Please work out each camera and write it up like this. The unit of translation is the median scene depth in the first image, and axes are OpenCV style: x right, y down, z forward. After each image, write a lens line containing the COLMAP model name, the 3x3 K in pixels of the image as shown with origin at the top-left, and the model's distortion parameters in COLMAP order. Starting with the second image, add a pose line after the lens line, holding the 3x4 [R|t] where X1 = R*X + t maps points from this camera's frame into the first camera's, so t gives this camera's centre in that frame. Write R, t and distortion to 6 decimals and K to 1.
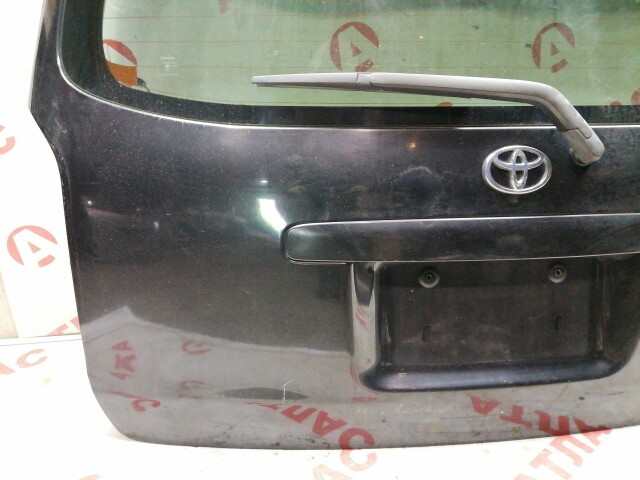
lens RADIAL K [[472.7, 0, 317.4], [0, 472.7, 237.7], [0, 0, 1]] dist [0.050200, -0.043834]
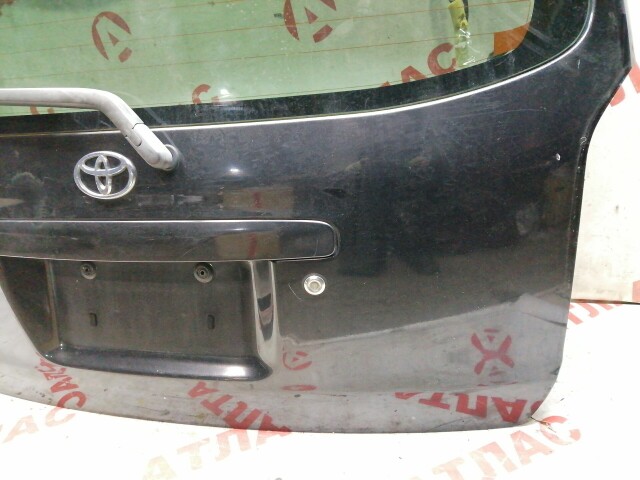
lens RADIAL K [[472.7, 0, 321.3], [0, 472.7, 240.8], [0, 0, 1]] dist [0.050200, -0.043834]
pose [[0.936574, 0.052228, -0.346557, 1.082646], [-0.007332, 0.991538, 0.129613, -0.124534], [0.350394, -0.118851, 0.929031, 0.182349]]
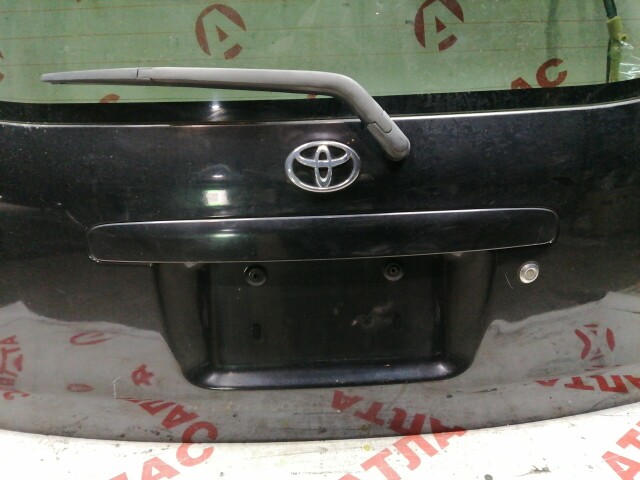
lens RADIAL K [[472.7, 0, 319.3], [0, 472.7, 240.9], [0, 0, 1]] dist [0.050200, -0.043834]
pose [[0.995537, -0.000709, -0.094366, 0.448713], [0.006791, 0.997917, 0.064150, -0.049096], [0.094124, -0.064504, 0.993469, 0.047181]]
